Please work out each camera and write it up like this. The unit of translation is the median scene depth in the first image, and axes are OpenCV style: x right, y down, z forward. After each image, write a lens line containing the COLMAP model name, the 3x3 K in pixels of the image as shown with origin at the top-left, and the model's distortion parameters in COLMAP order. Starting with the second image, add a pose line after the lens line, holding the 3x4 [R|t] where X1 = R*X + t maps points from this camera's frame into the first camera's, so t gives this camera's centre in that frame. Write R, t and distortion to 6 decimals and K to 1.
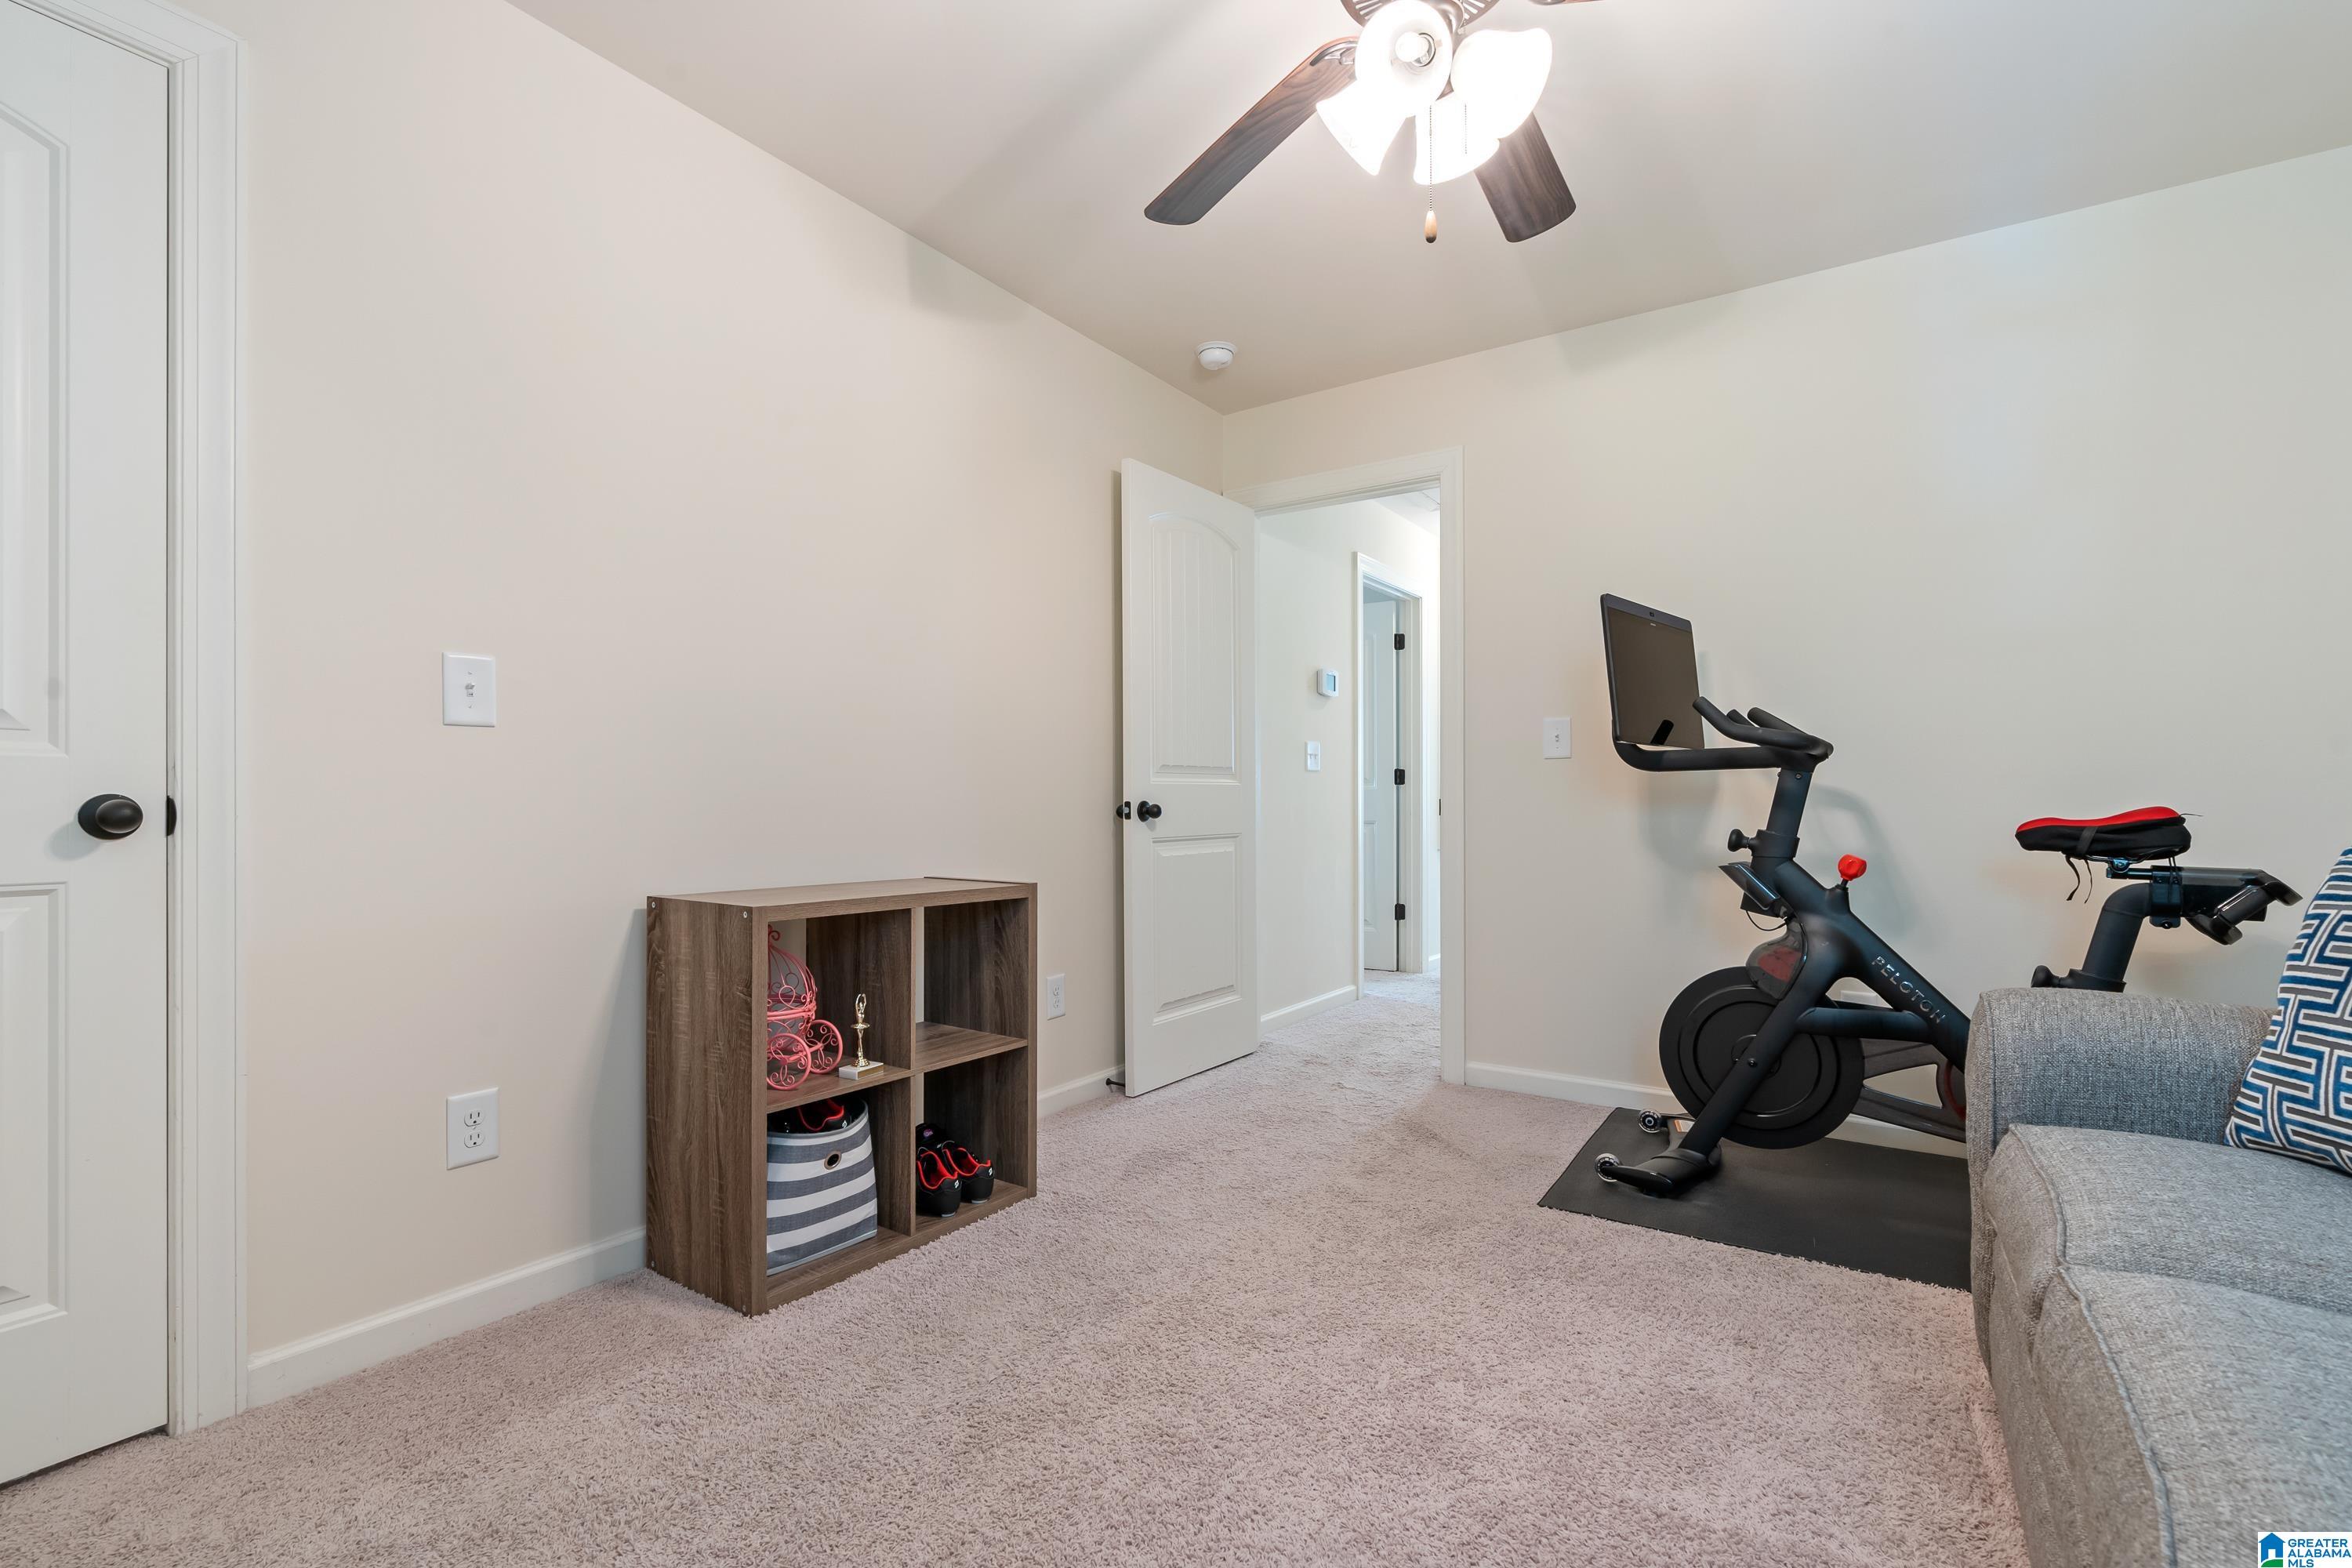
lens RADIAL K [[1074.1, 0, 1181.1], [0, 1074.1, 794.8], [0, 0, 1]] dist [-0.009493, 0.002355]
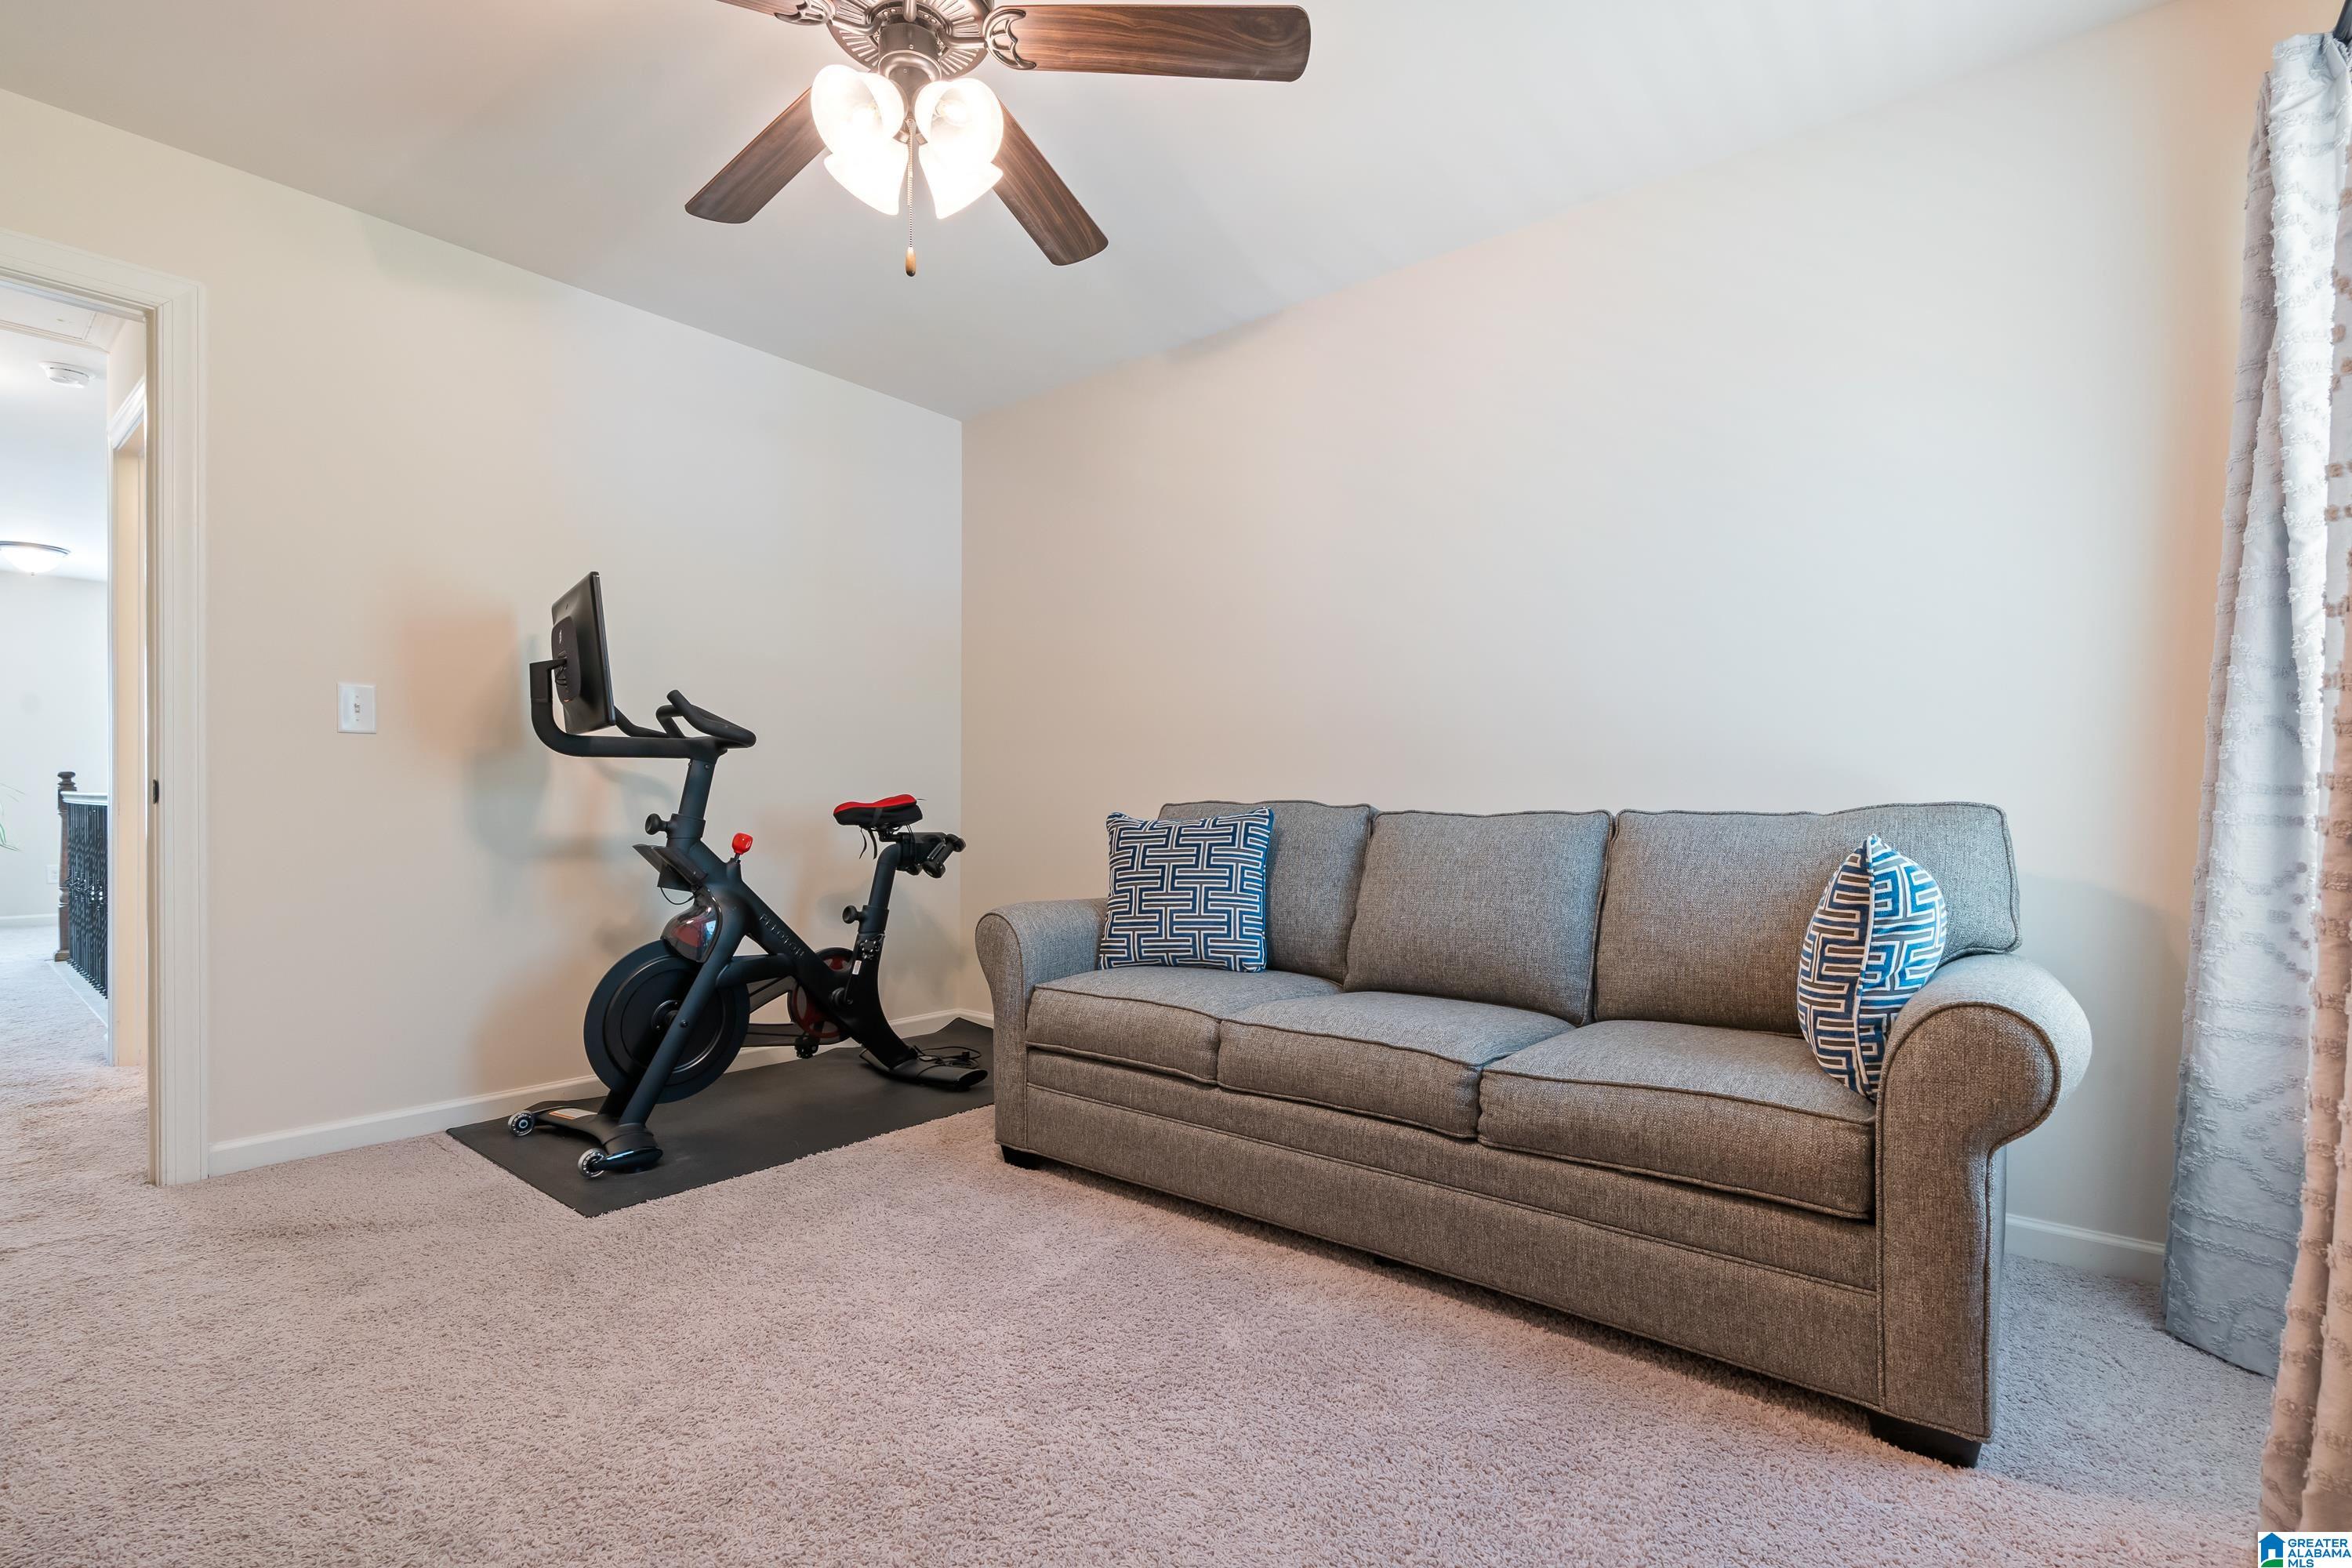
lens RADIAL K [[1074.1, 0, 1185.4], [0, 1074.1, 793.8], [0, 0, 1]] dist [-0.009493, 0.002355]
pose [[0.092848, 0.006095, 0.995662, -0.533262], [-0.011989, 0.999916, -0.005003, 0.011910], [-0.995608, -0.011472, 0.092913, 0.389587]]
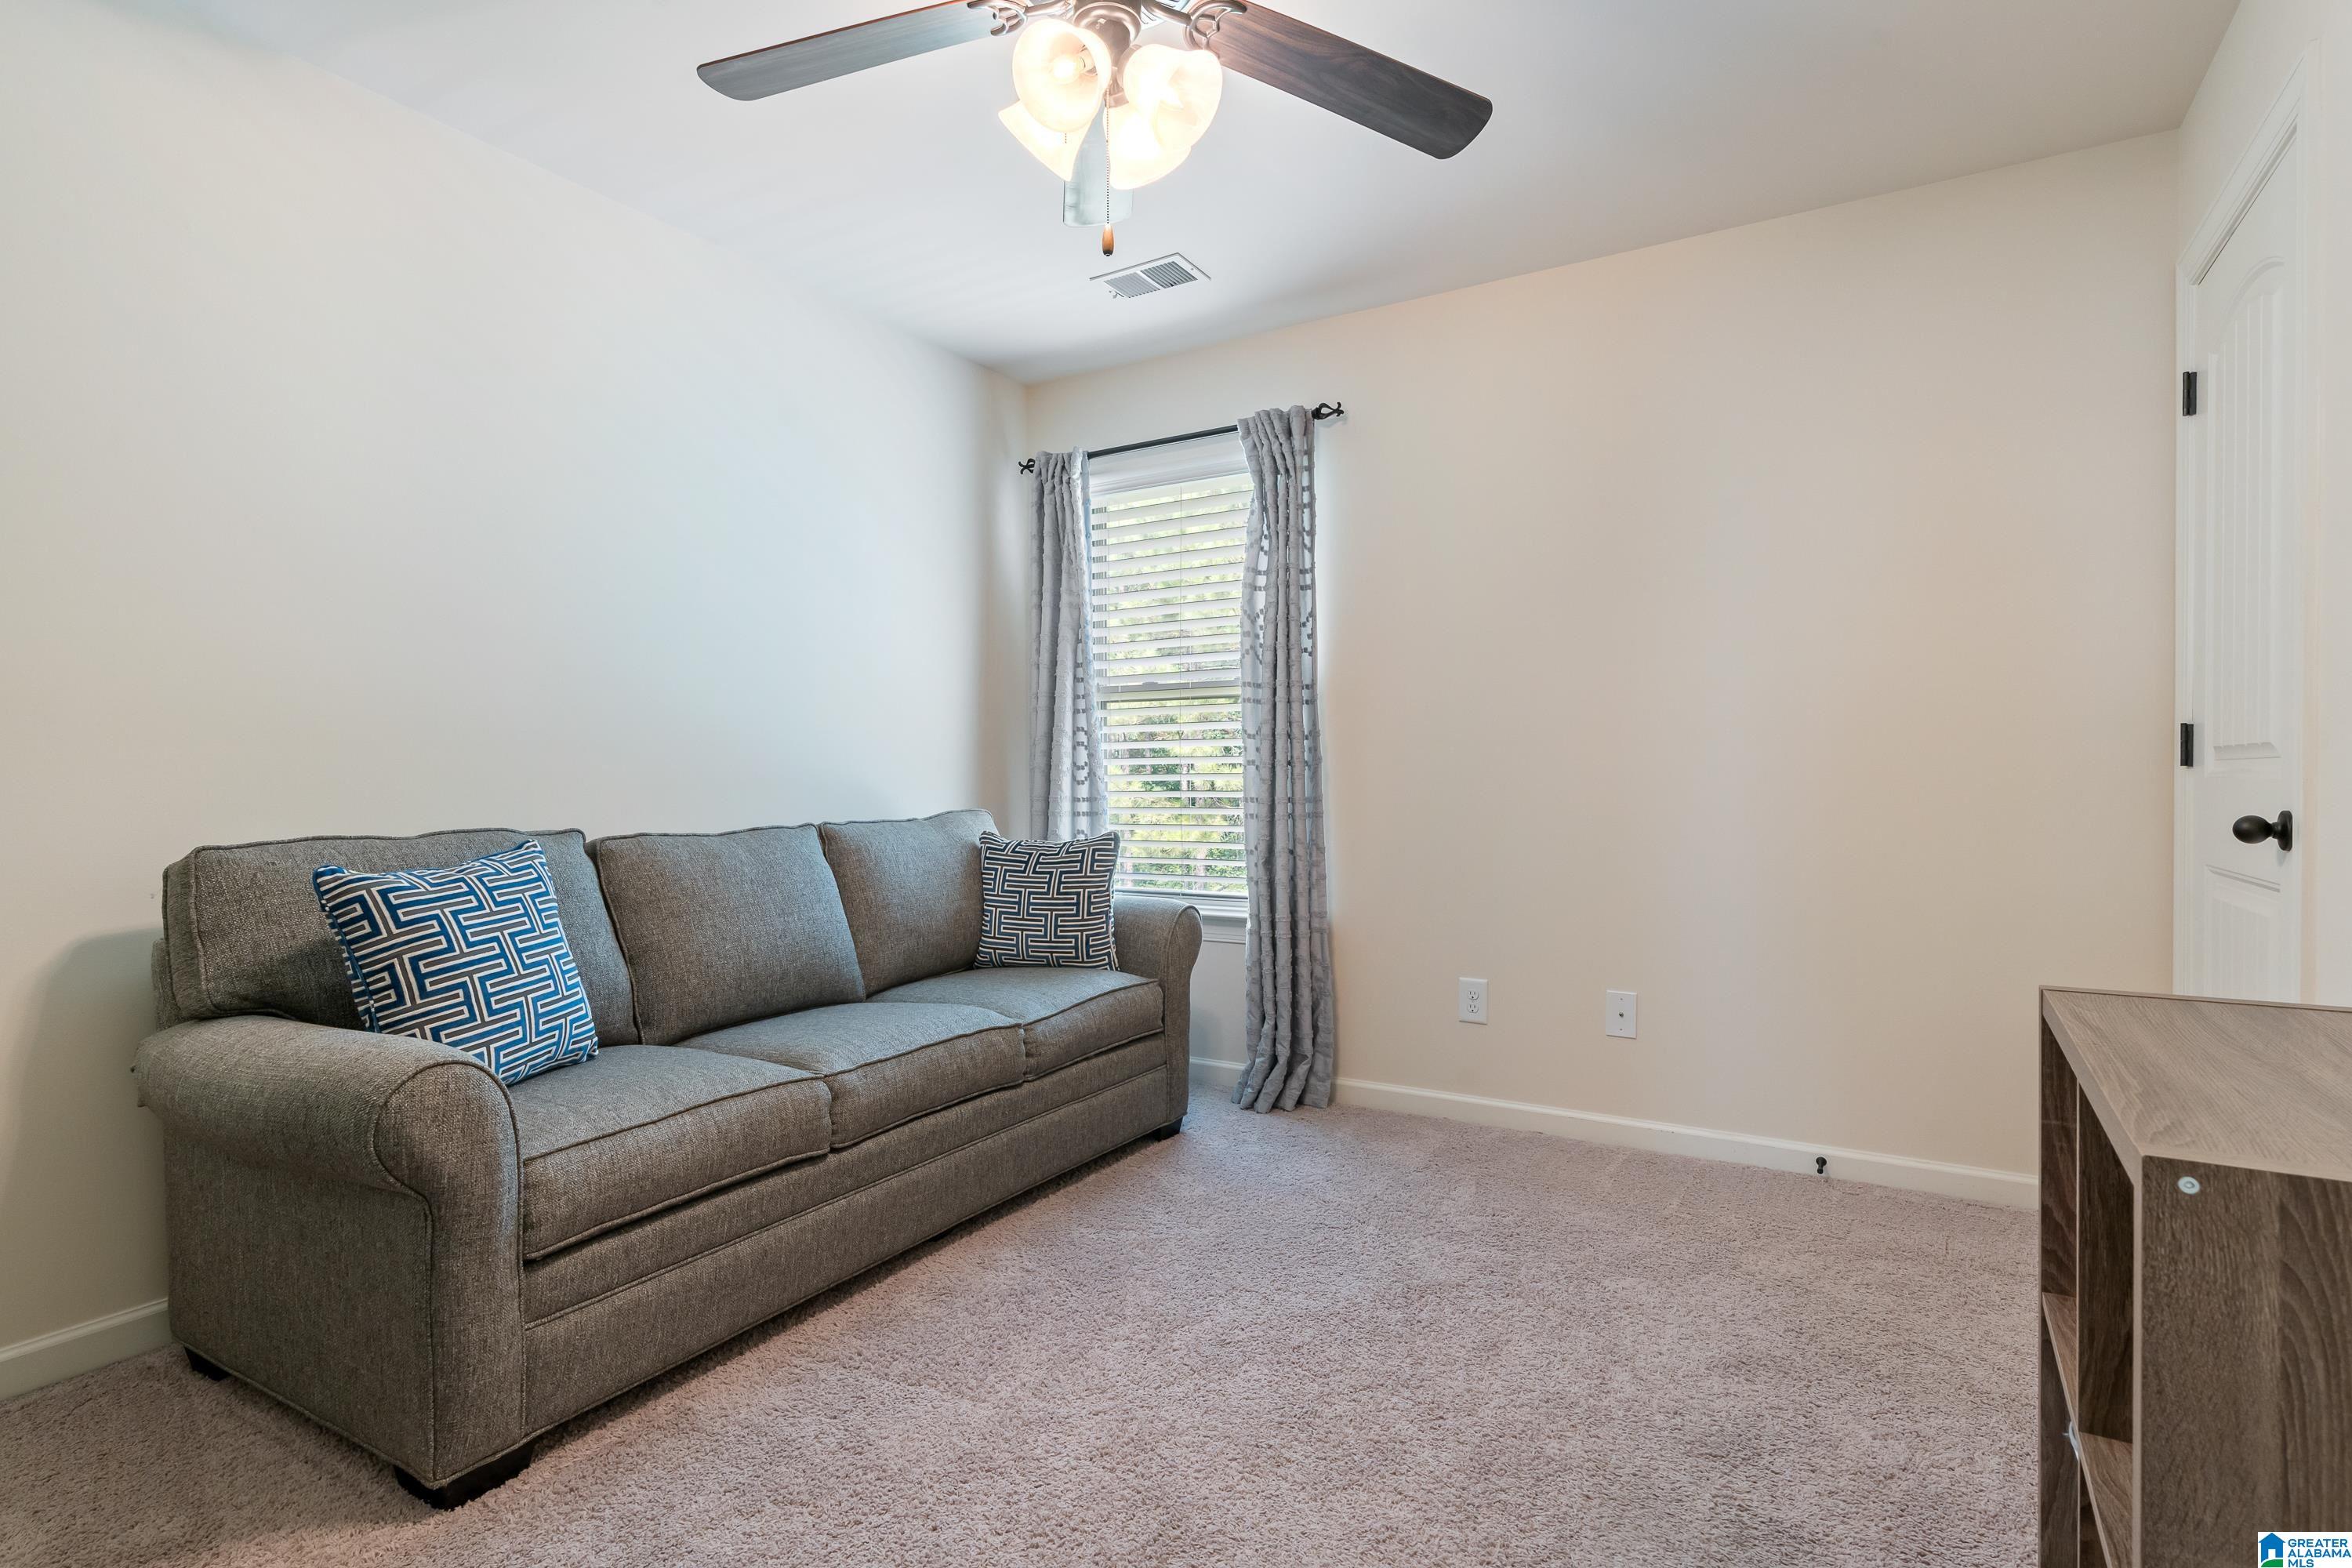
lens RADIAL K [[1193.6, 0, 1179.5], [0, 1193.6, 776.7], [0, 0, 1]] dist [-0.005724, 0.002008]
pose [[-0.998082, 0.006560, -0.061552, 0.124484], [0.007029, 0.999948, -0.007391, -0.016775], [0.061500, -0.007809, -0.998077, 1.297794]]
